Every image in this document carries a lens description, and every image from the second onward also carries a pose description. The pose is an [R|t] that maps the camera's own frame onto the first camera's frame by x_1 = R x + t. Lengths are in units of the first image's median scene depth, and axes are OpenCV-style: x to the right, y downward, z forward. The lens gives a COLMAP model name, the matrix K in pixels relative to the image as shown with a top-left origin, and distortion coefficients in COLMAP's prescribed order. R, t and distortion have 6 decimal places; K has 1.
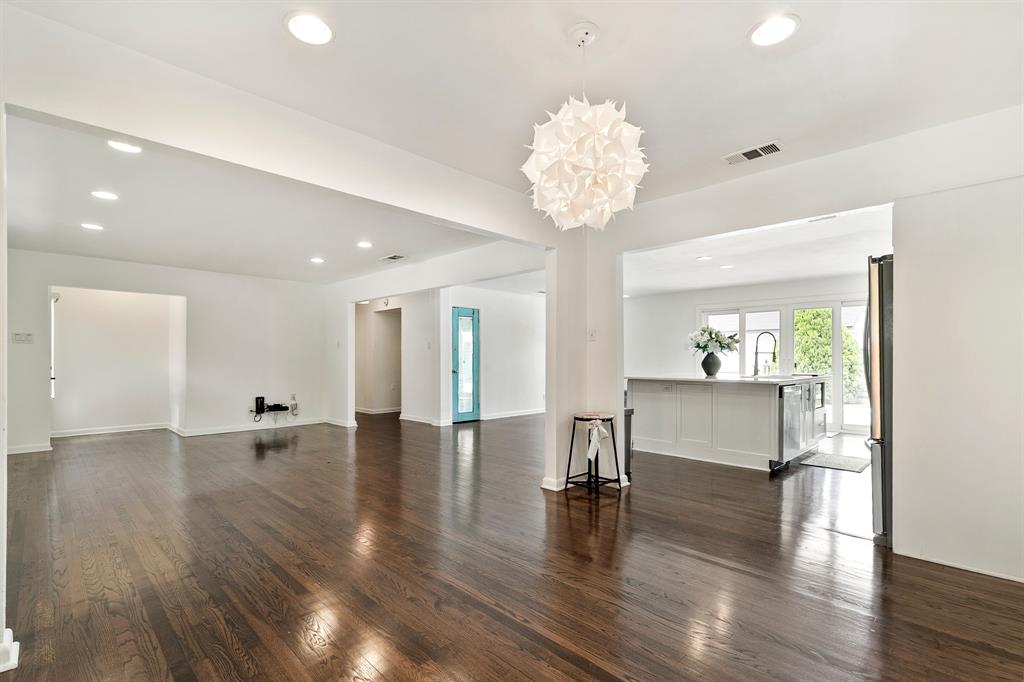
lens RADIAL K [[466.0, 0, 514.5], [0, 466.0, 359.9], [0, 0, 1]] dist [0.002000, 0.000773]
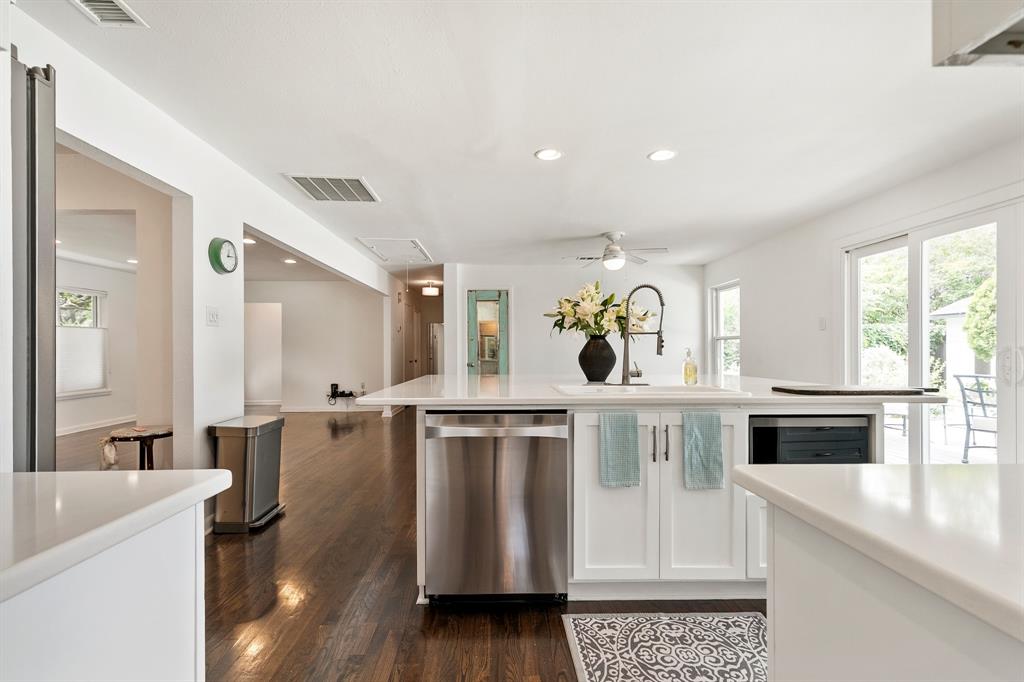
lens RADIAL K [[466.0, 0, 508.2], [0, 466.0, 349.4], [0, 0, 1]] dist [0.002000, 0.000773]
pose [[0.722184, -0.007024, -0.691666, 0.513380], [0.005618, 0.999975, -0.004289, 0.000683], [0.691678, -0.000789, 0.722205, 0.412601]]
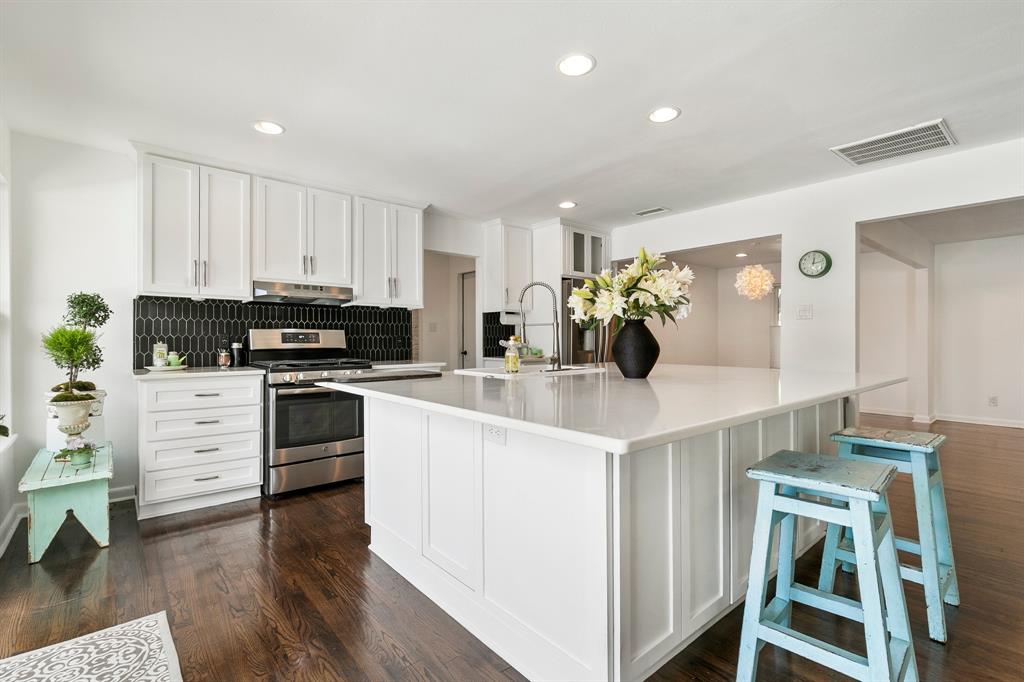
lens RADIAL K [[466.0, 0, 510.0], [0, 466.0, 339.3], [0, 0, 1]] dist [0.002000, 0.000773]
pose [[-0.996056, 0.002370, 0.088696, 0.363802], [0.002592, 0.999994, 0.002394, -0.000517], [-0.088689, 0.002614, -0.996056, 1.031539]]
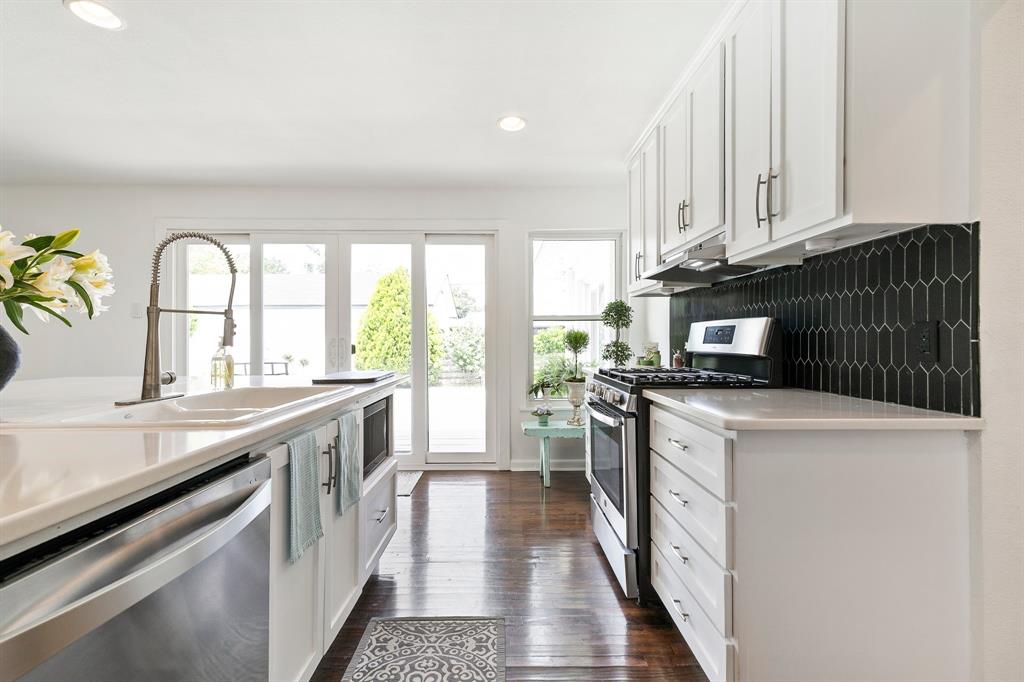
lens RADIAL K [[466.0, 0, 506.8], [0, 466.0, 339.7], [0, 0, 1]] dist [0.002000, 0.000773]
pose [[0.704864, -0.002085, 0.709340, 0.326288], [0.003413, 0.999994, -0.000452, 0.001186], [-0.709335, 0.002740, 0.704867, 0.469087]]
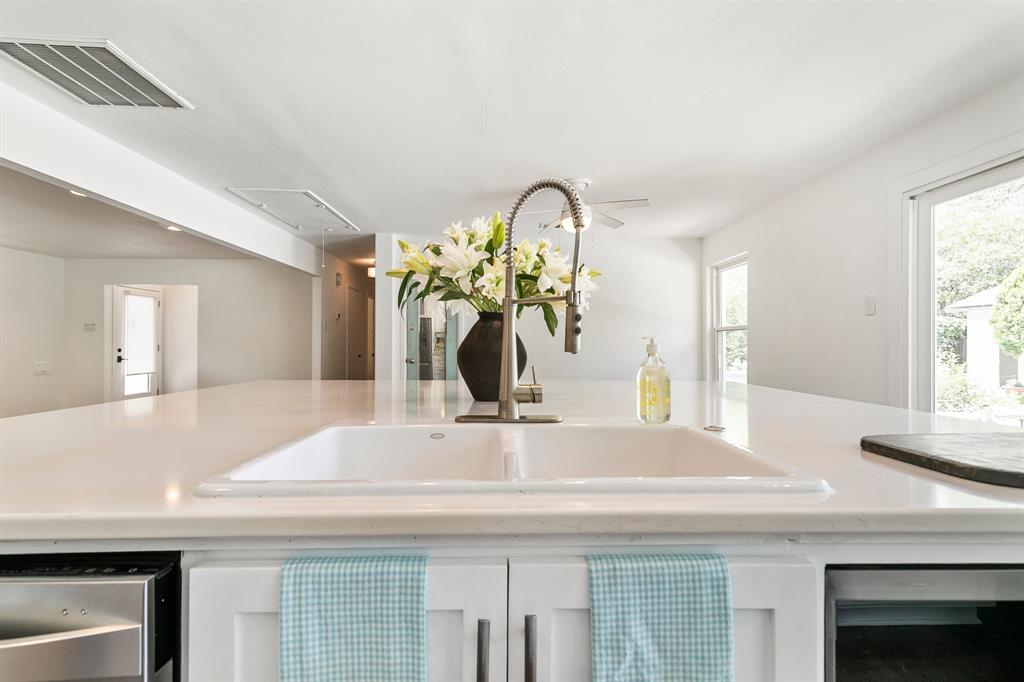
lens RADIAL K [[466.0, 0, 510.7], [0, 466.0, 340.3], [0, 0, 1]] dist [0.002000, 0.000773]
pose [[0.723754, -0.007875, -0.690014, 0.449421], [0.000886, 0.999945, -0.010482, 0.001572], [0.690058, 0.006975, 0.723720, 0.593182]]
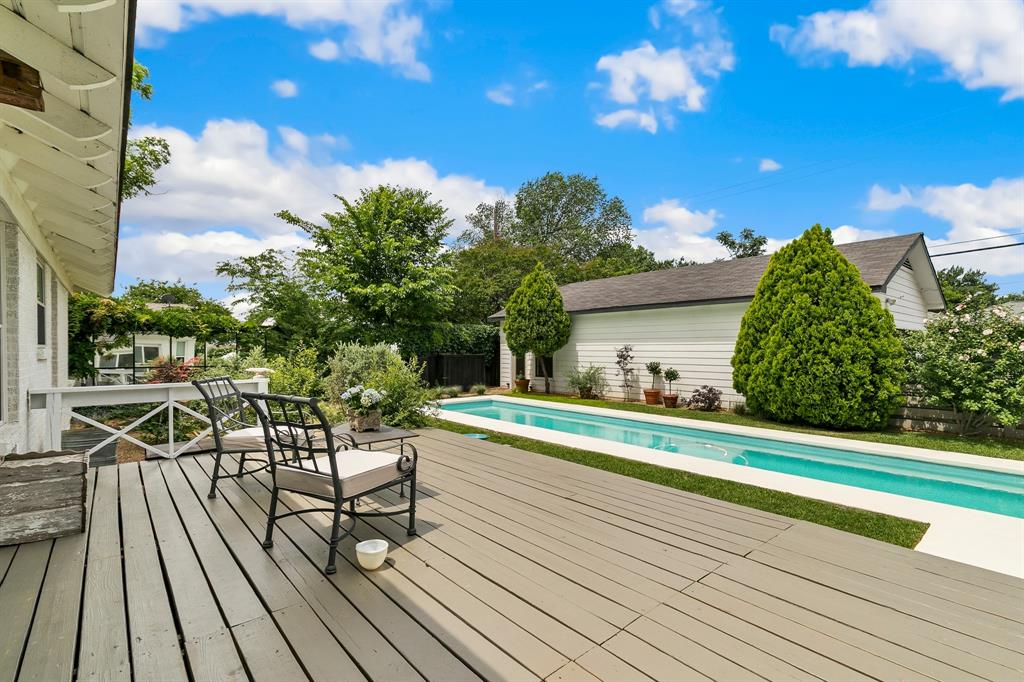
lens RADIAL K [[466.0, 0, 508.0], [0, 466.0, 345.6], [0, 0, 1]] dist [0.002000, 0.000773]
pose [[0.996135, -0.000458, -0.087829, 0.730423], [0.000304, 0.999998, -0.001762, -0.003254], [0.087830, 0.001729, 0.996134, 0.908620]]
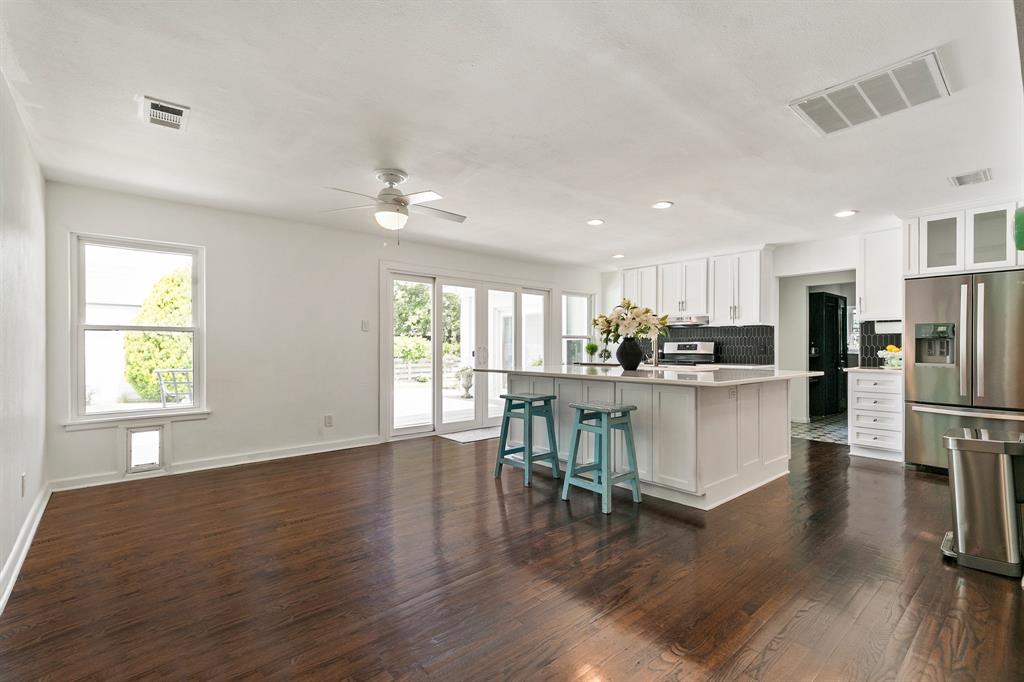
lens RADIAL K [[466.0, 0, 513.1], [0, 466.0, 340.7], [0, 0, 1]] dist [0.002000, 0.000773]
pose [[0.068365, 0.013436, 0.997570, -0.227338], [0.000223, 0.999909, -0.013482, -0.001976], [-0.997660, 0.001144, 0.068356, 0.829210]]
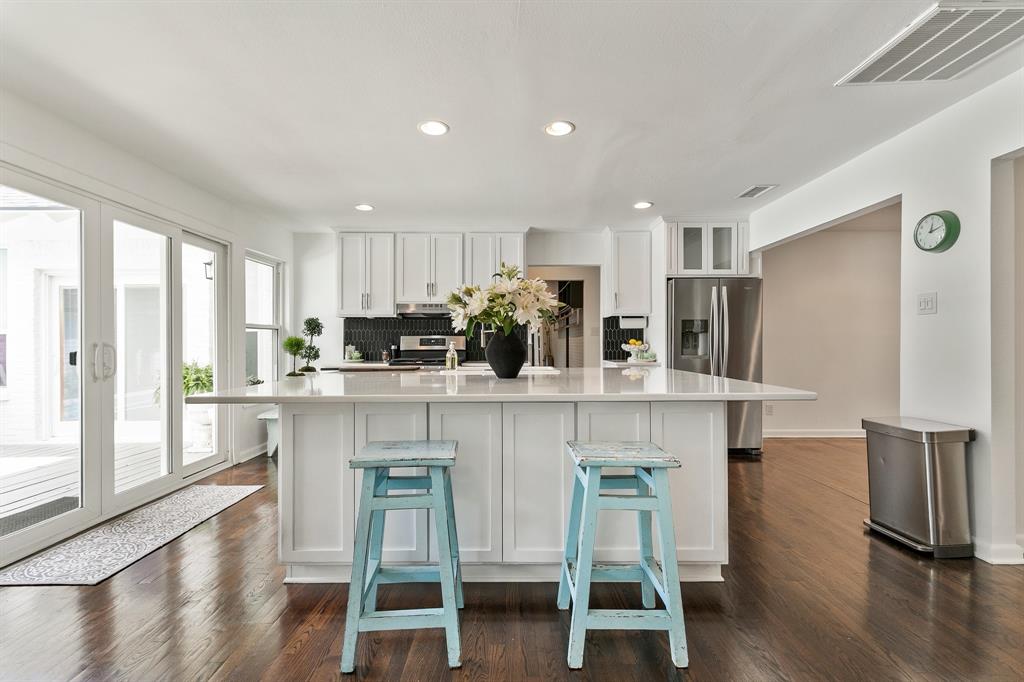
lens RADIAL K [[466.0, 0, 516.0], [0, 466.0, 341.7], [0, 0, 1]] dist [0.002000, 0.000773]
pose [[-0.712068, 0.004643, 0.702096, 0.071299], [0.004525, 0.999988, -0.002024, -0.000034], [-0.702096, 0.001736, -0.712080, 0.964179]]
